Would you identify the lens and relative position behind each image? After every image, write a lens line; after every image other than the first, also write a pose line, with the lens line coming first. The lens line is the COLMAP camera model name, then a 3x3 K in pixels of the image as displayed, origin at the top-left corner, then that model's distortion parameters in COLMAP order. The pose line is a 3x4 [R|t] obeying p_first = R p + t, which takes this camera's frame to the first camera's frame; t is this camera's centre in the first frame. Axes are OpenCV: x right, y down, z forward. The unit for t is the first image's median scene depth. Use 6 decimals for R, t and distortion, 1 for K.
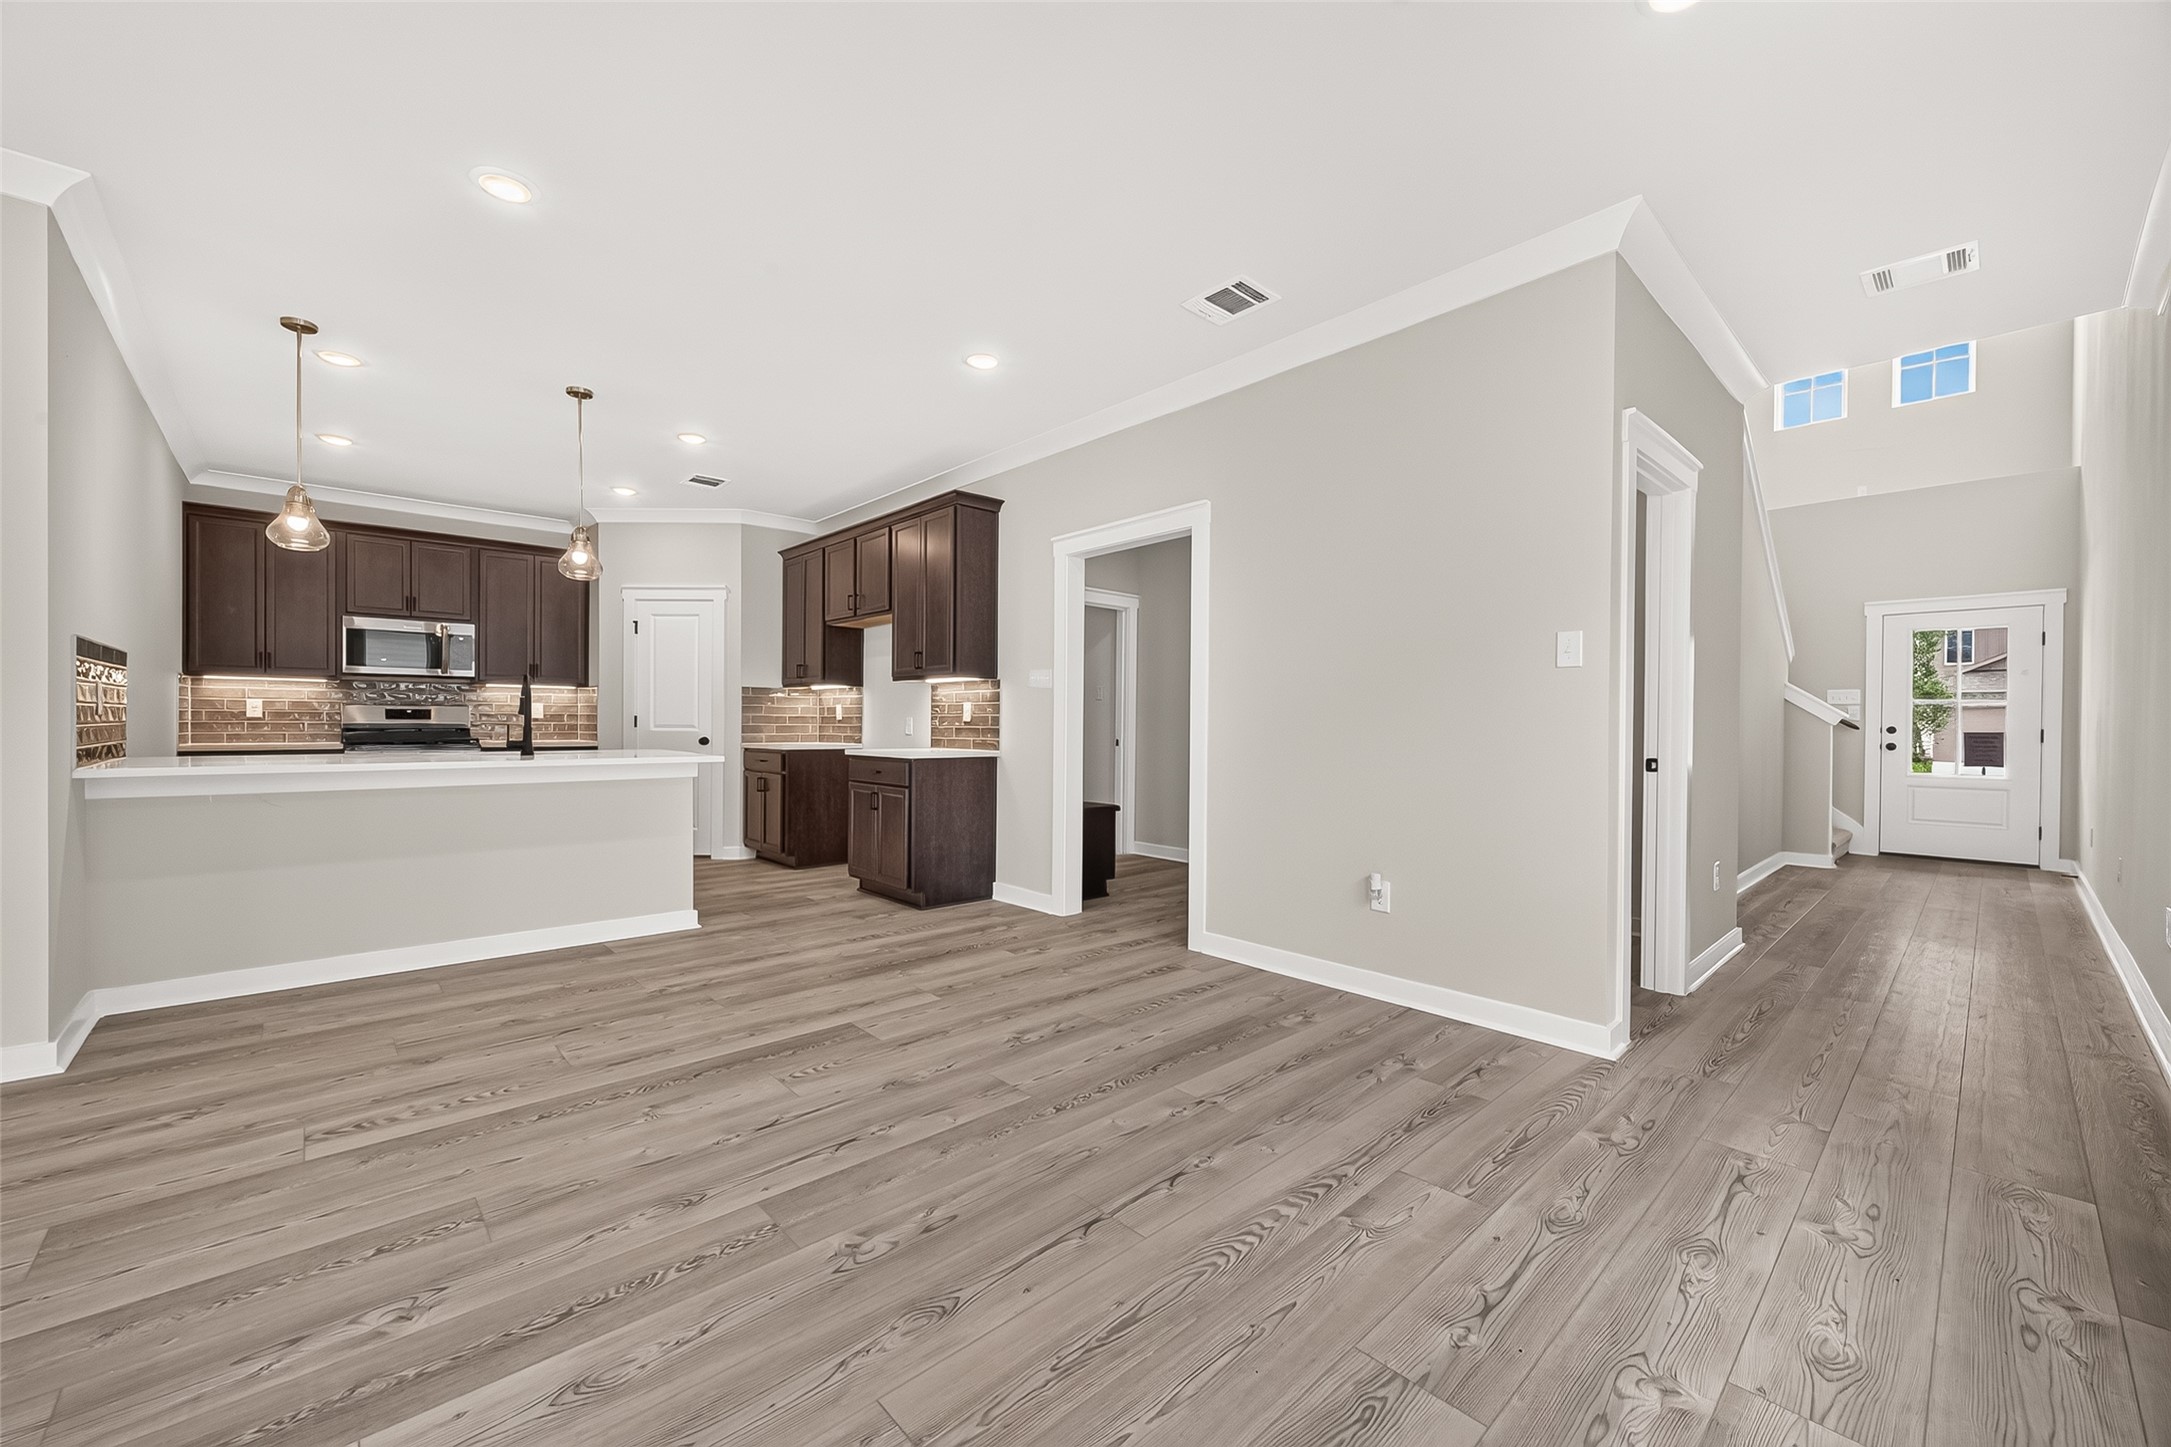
lens RADIAL K [[847.4, 0, 1081.0], [0, 847.4, 728.7], [0, 0, 1]] dist [0.003593, -0.000027]
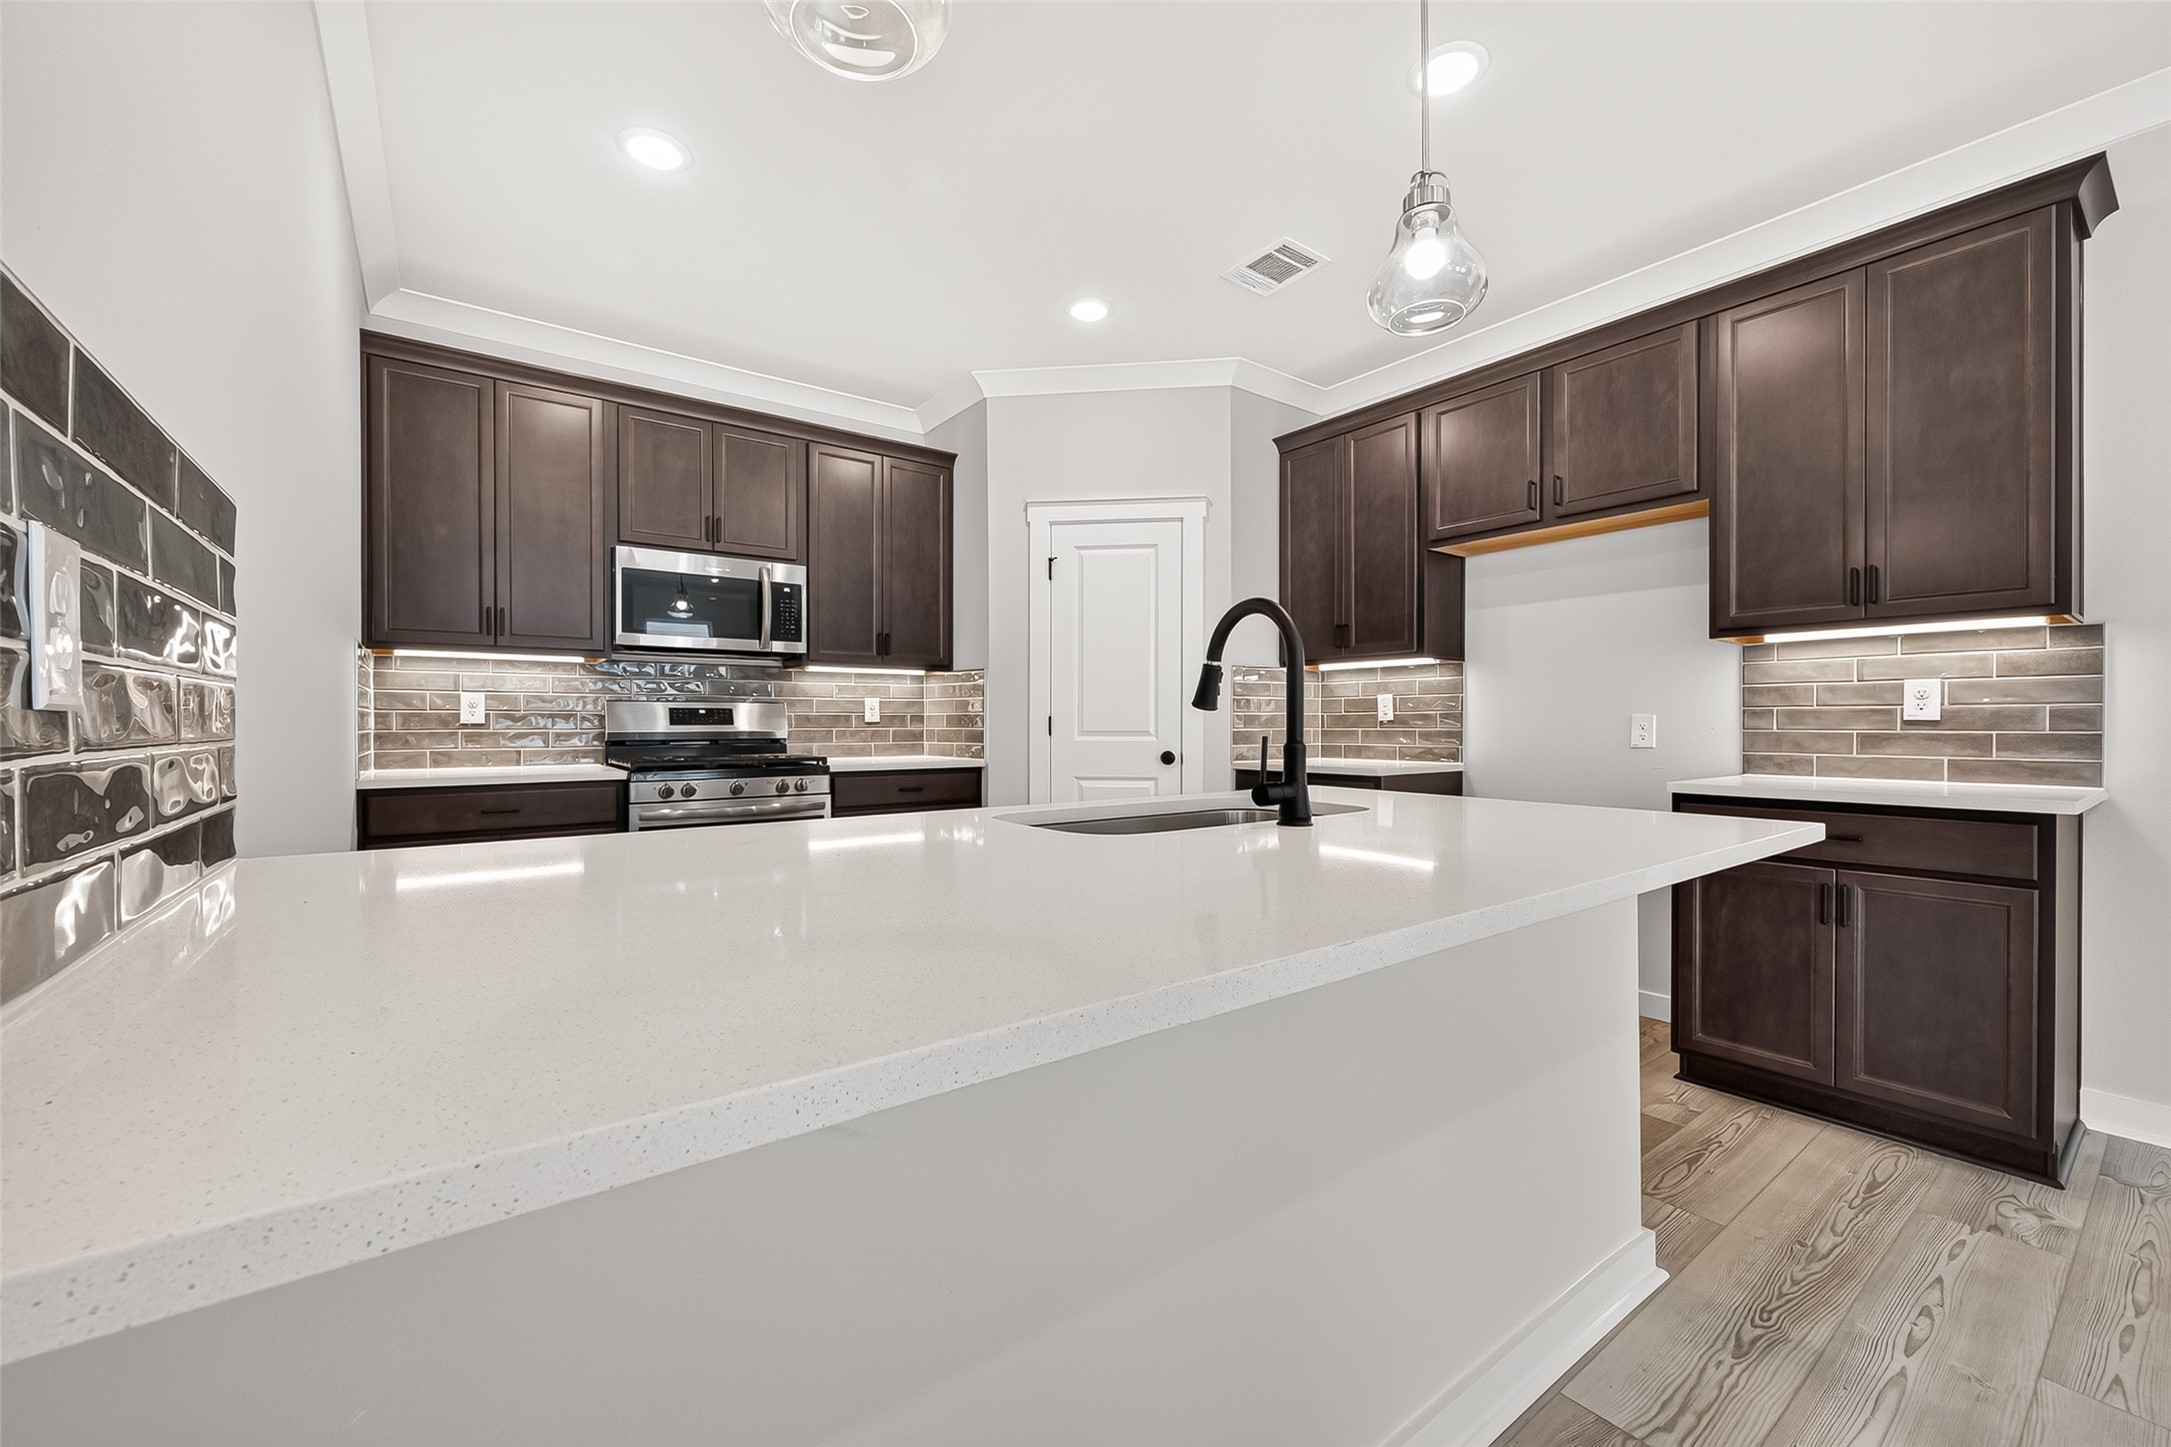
lens RADIAL K [[872.1, 0, 1119.0], [0, 872.1, 728.3], [0, 0, 1]] dist [0.007124, -0.000168]
pose [[0.996569, -0.007073, -0.082469, -0.475792], [0.006930, 0.999974, -0.002025, -0.005646], [0.082481, 0.001446, 0.996592, 0.433636]]
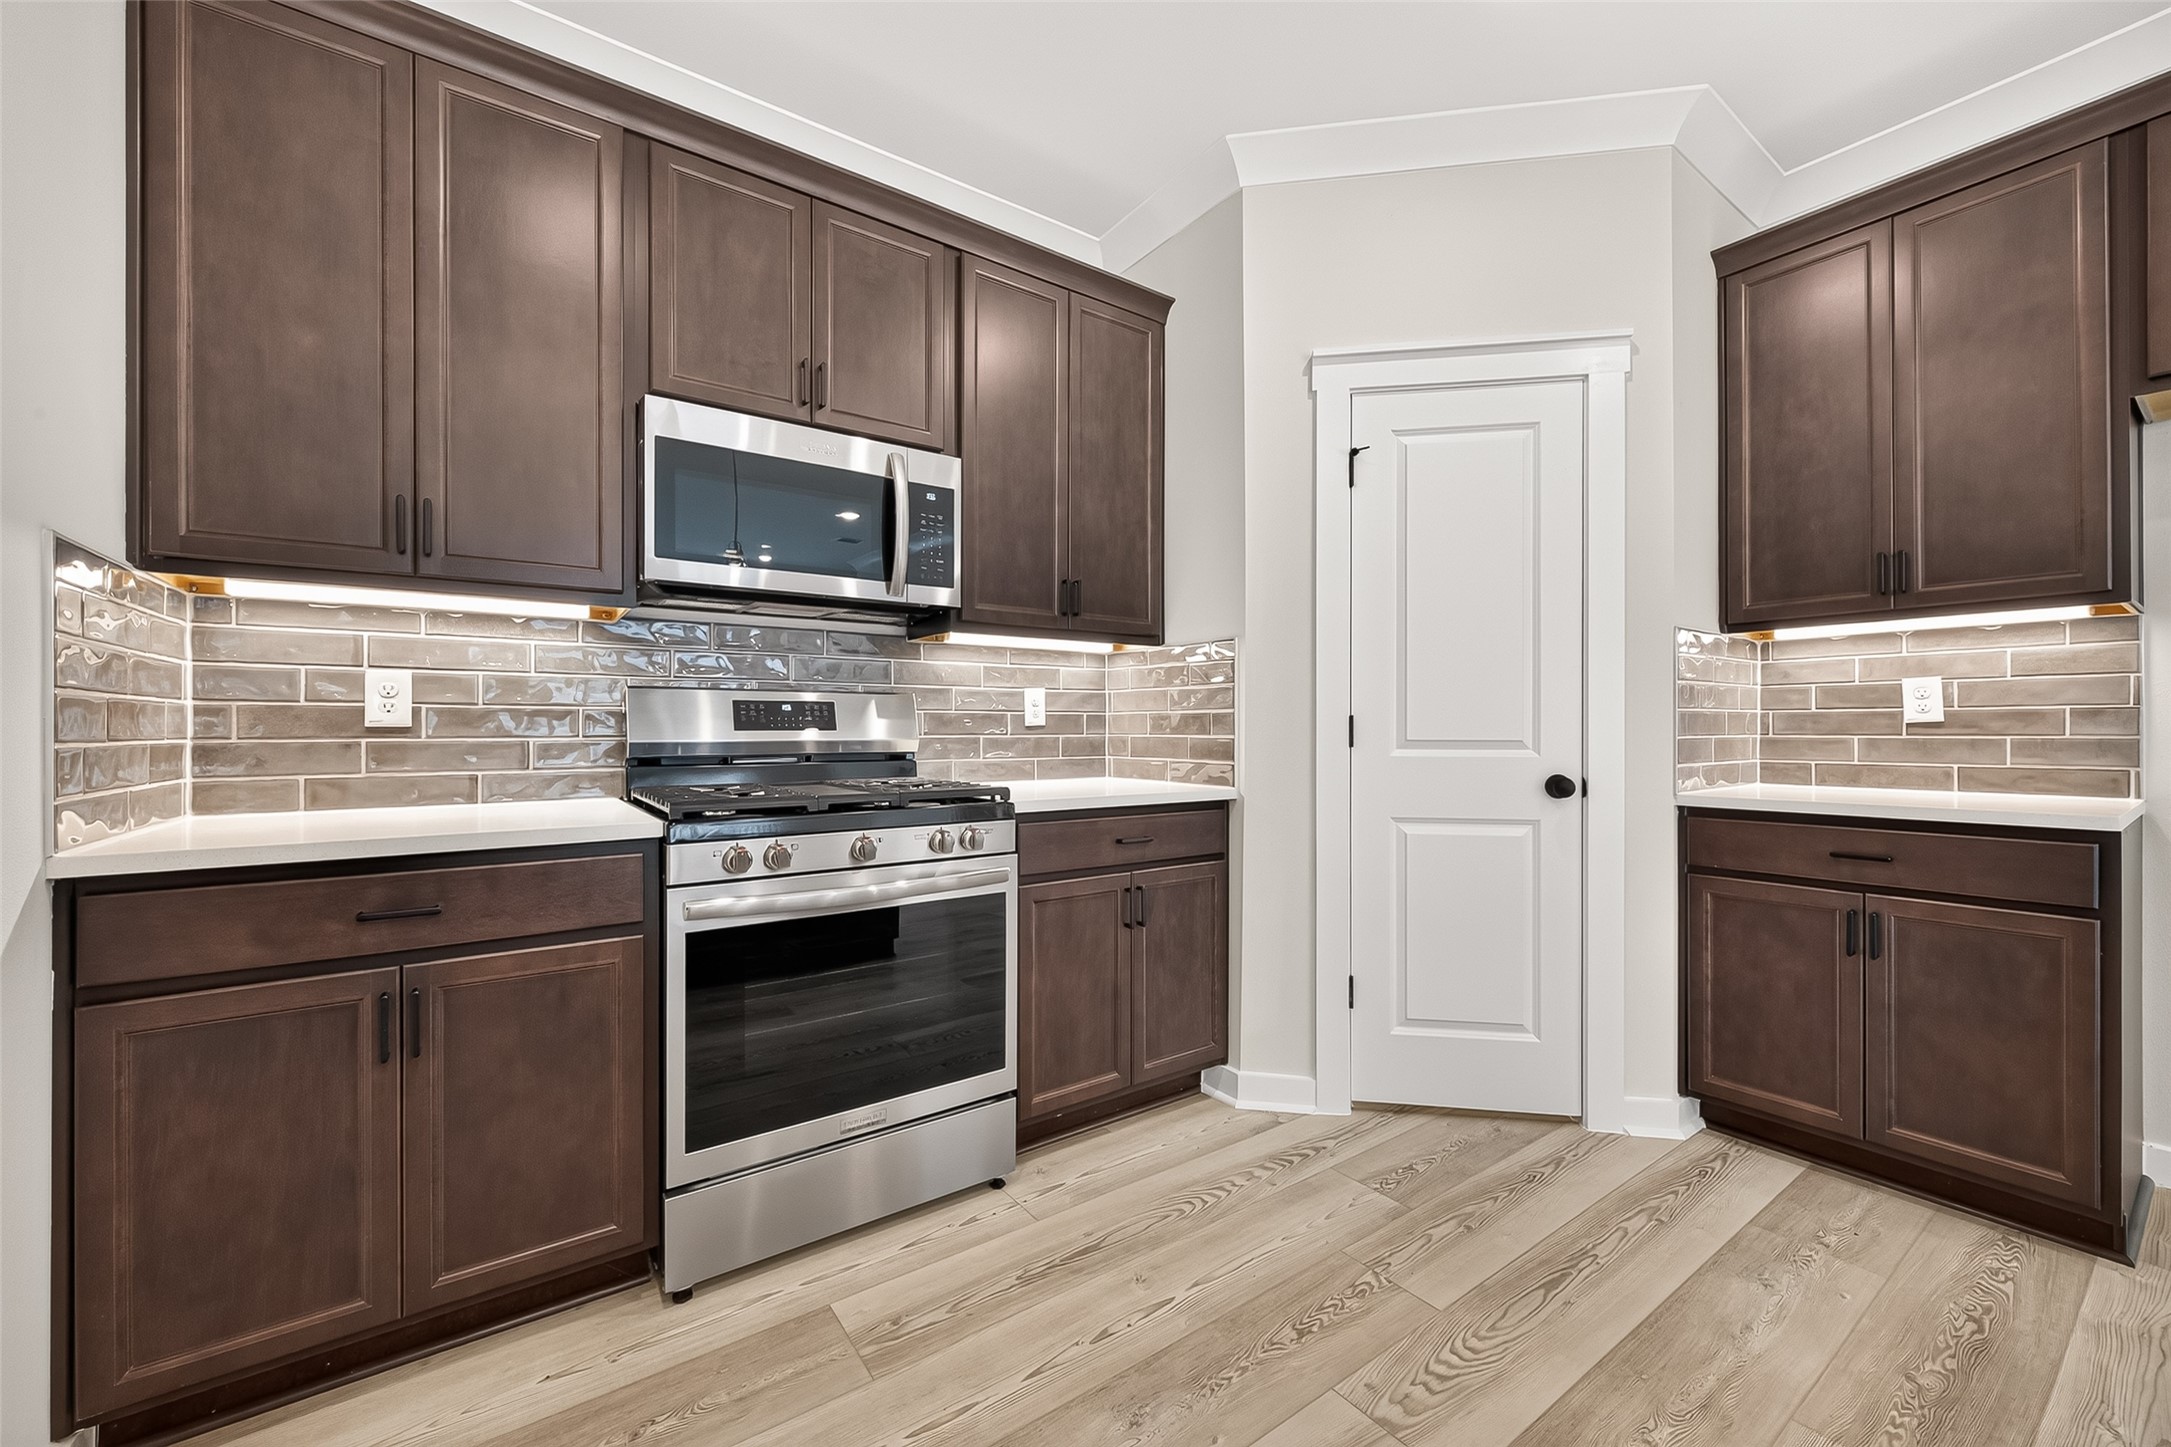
lens RADIAL K [[847.4, 0, 1081.0], [0, 847.4, 728.7], [0, 0, 1]] dist [0.003593, -0.000027]
pose [[0.990693, -0.007932, -0.135882, -0.664025], [0.006748, 0.999935, -0.009172, -0.007903], [0.135946, 0.008169, 0.990683, 0.710775]]
